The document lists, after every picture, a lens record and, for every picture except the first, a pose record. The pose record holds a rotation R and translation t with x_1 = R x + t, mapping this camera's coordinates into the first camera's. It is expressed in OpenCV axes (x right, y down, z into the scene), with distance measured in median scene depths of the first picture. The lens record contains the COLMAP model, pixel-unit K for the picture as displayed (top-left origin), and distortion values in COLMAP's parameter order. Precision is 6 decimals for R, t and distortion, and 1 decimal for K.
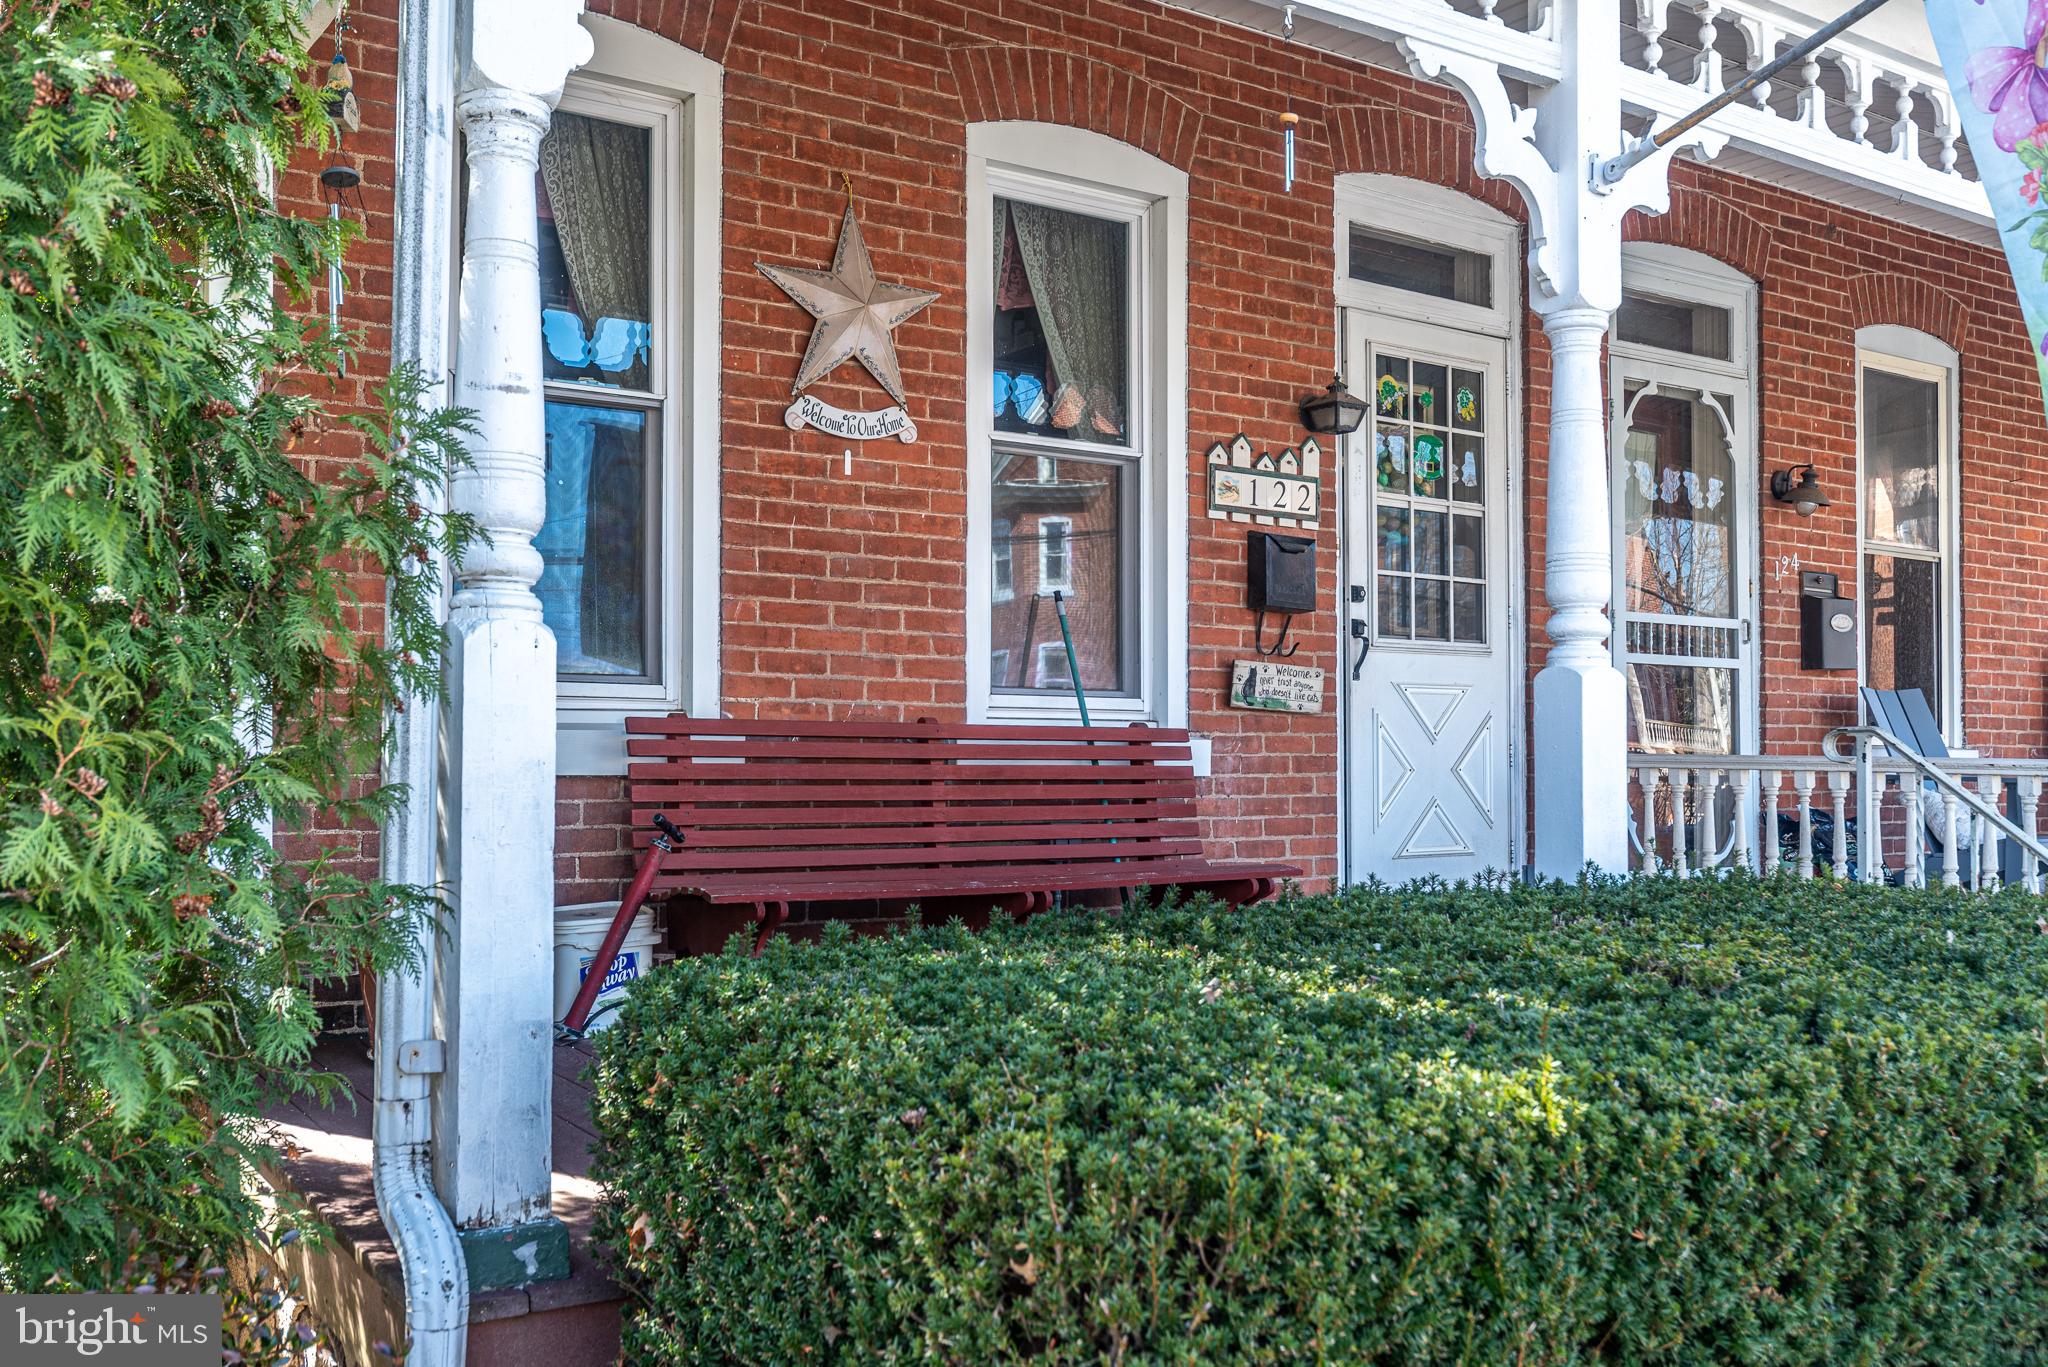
lens RADIAL K [[1916.7, 0, 1060.5], [0, 1916.7, 712.6], [0, 0, 1]] dist [0.004046, 0.005229]
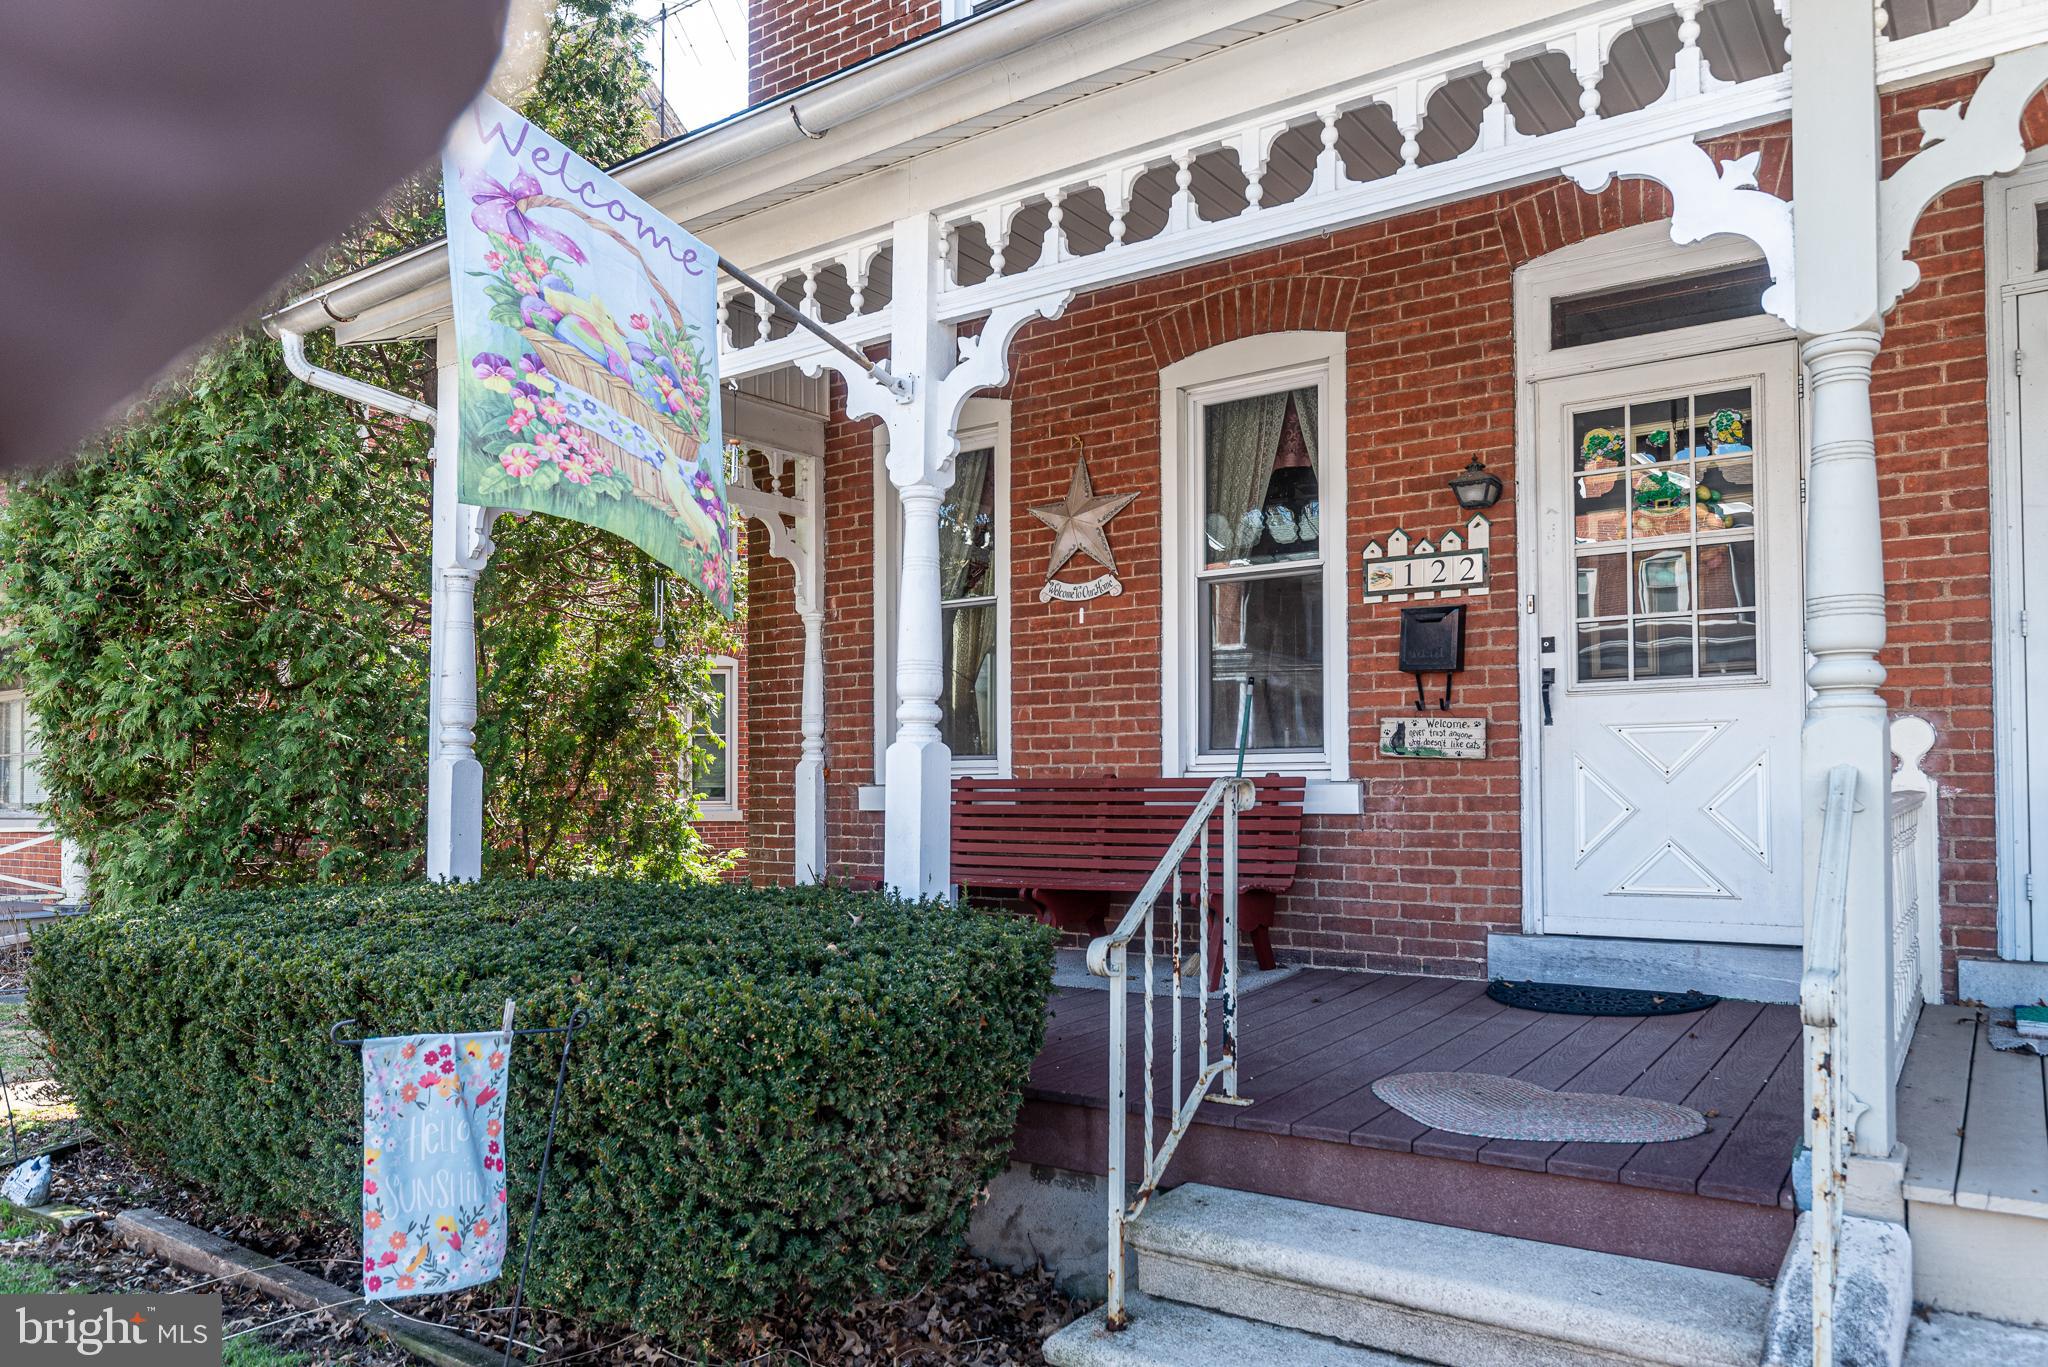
lens RADIAL K [[1345.5, 0, 984.0], [0, 1345.5, 734.7], [0, 0, 1]] dist [0.002960, 0.000993]
pose [[0.341548, -0.043260, -0.938868, 0.800095], [0.033508, 0.998866, -0.033835, 0.003492], [0.939267, -0.019904, 0.342610, 0.472239]]
